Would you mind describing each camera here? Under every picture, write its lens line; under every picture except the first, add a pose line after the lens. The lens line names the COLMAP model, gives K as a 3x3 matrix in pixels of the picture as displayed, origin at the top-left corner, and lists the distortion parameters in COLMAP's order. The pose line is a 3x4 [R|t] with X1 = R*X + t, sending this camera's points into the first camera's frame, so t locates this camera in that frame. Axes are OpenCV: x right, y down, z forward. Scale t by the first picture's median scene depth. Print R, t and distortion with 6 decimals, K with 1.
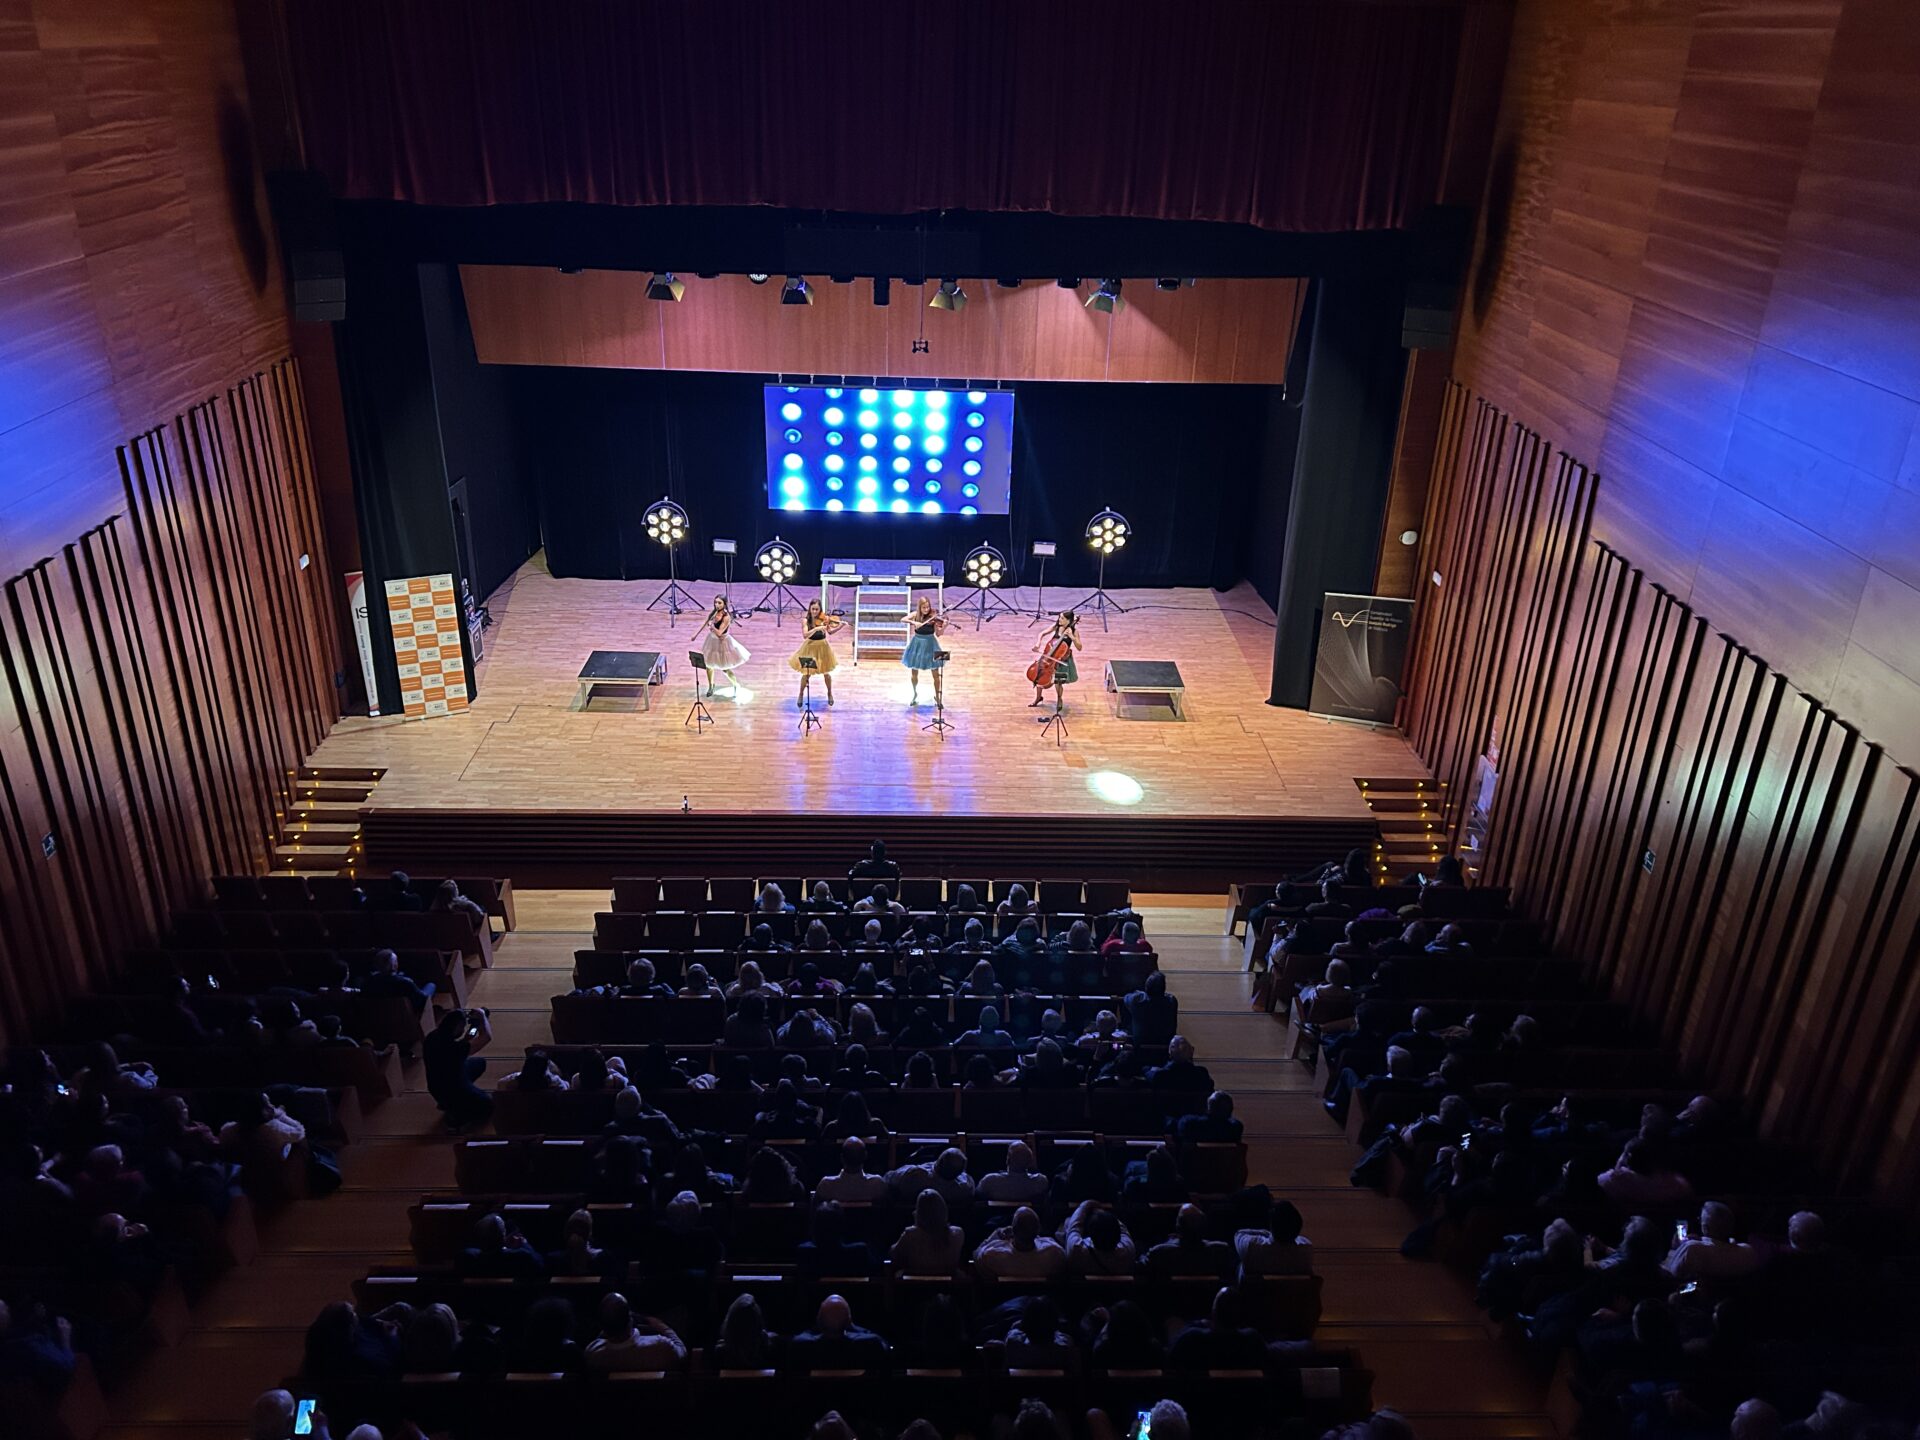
lens RADIAL K [[1435.3, 0, 960.0], [0, 1435.3, 720.0], [0, 0, 1]] dist [0.104113, -0.000543]
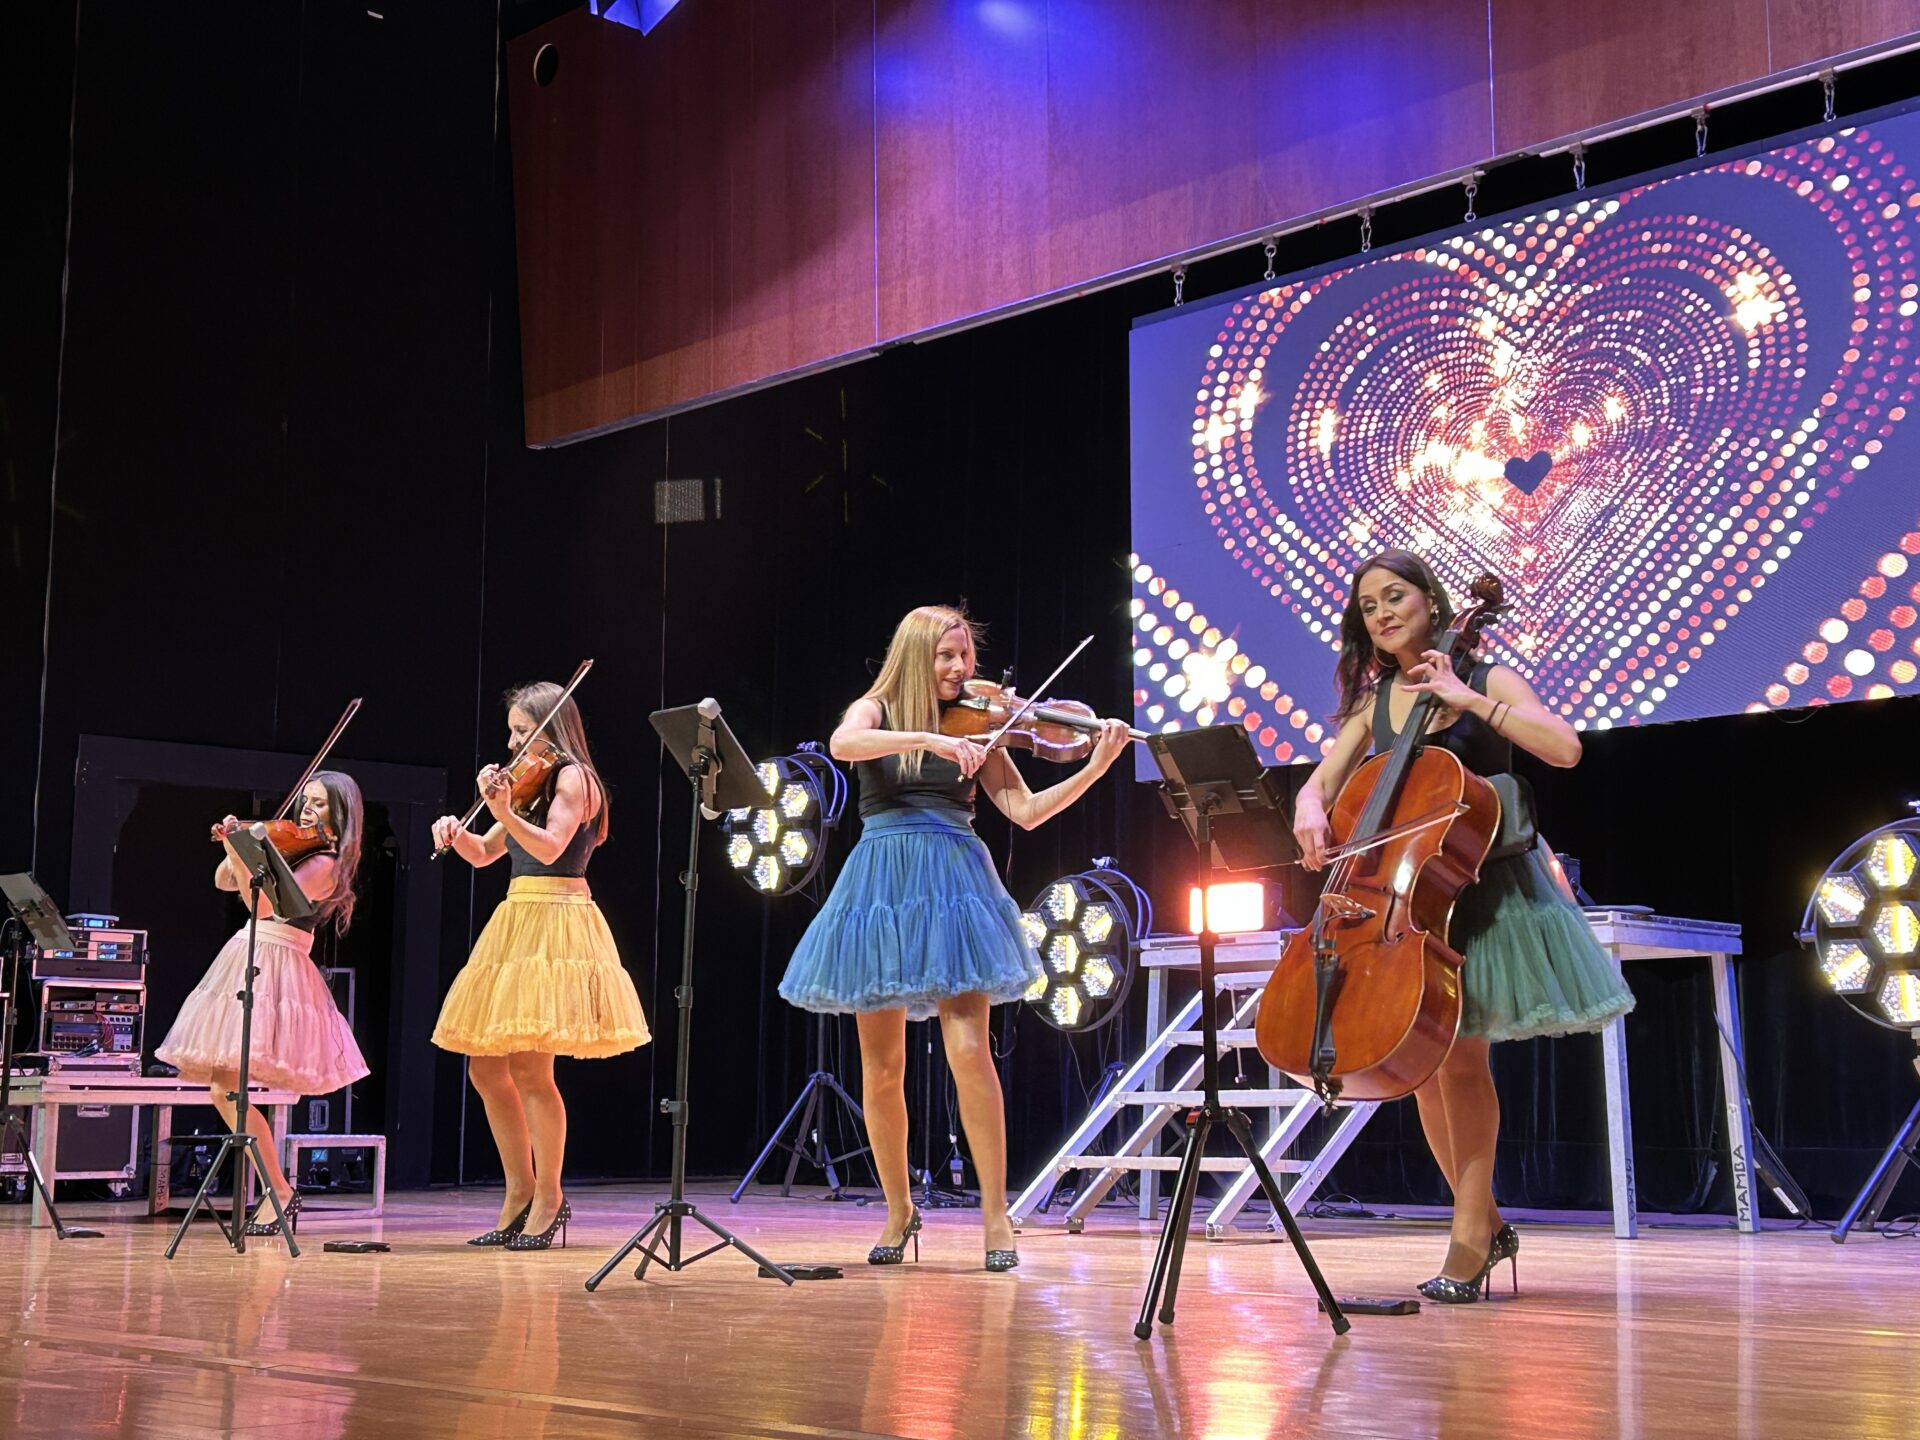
lens RADIAL K [[2656.2, 0, 960.0], [0, 2656.2, 720.0], [0, 0, 1]] dist [0.152230, -0.474046]
pose [[0.689735, -0.135940, -0.711186, 0.193119], [-0.296068, 0.843401, -0.448351, 0.069183], [0.660764, 0.519803, 0.541476, 0.743132]]
